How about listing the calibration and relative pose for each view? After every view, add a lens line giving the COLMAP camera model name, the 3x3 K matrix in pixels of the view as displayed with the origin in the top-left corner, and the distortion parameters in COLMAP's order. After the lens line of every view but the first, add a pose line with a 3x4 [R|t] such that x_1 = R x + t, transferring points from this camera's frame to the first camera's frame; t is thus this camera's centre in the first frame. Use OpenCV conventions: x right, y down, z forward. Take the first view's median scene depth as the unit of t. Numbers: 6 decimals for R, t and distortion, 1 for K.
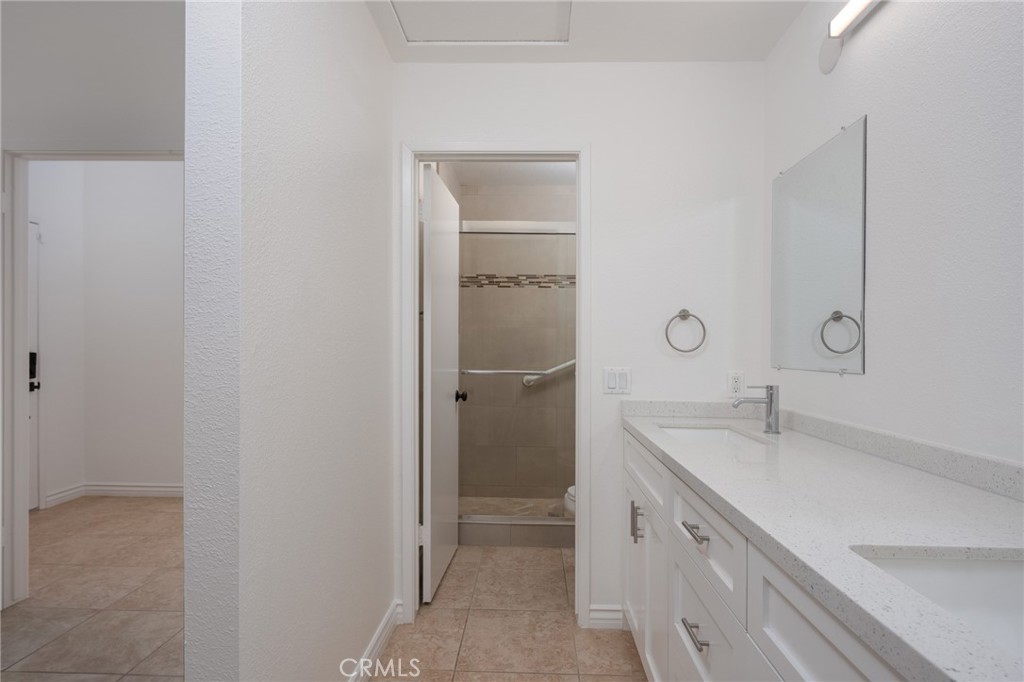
lens RADIAL K [[539.9, 0, 512.0], [0, 539.9, 341.0], [0, 0, 1]] dist [0.001033, 0.000311]
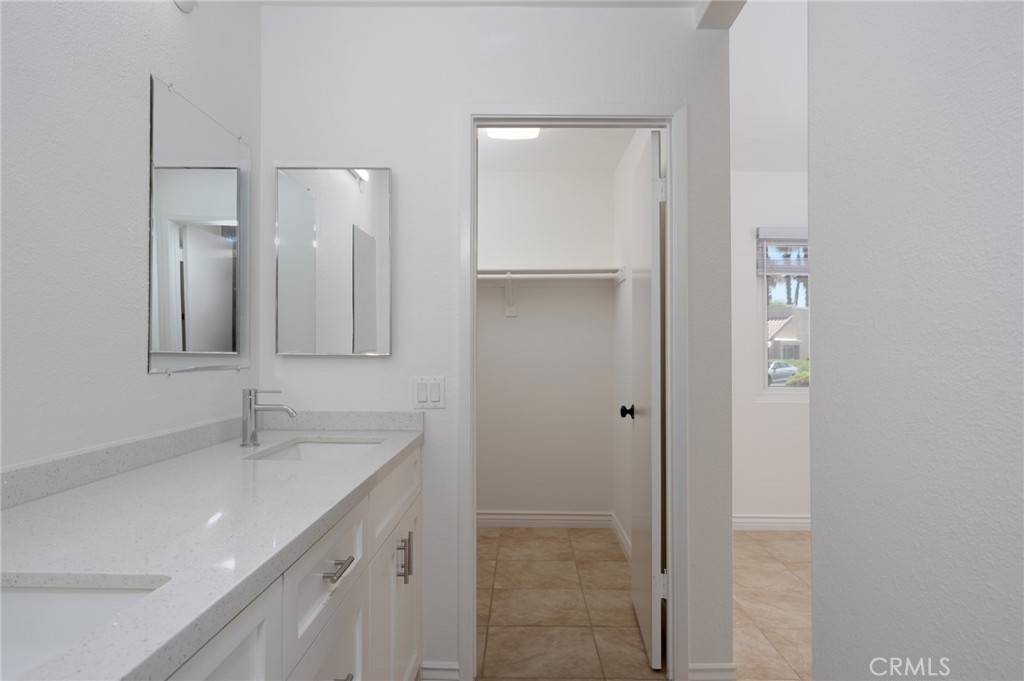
lens RADIAL K [[648.0, 0, 512.0], [0, 648.0, 340.5], [0, 0, 1]] dist [-0.000446, -0.000239]
pose [[-0.999554, -0.012888, -0.026922, 0.117466], [-0.012160, 0.999561, -0.027029, 0.031966], [0.027259, -0.026690, -0.999272, 1.995490]]
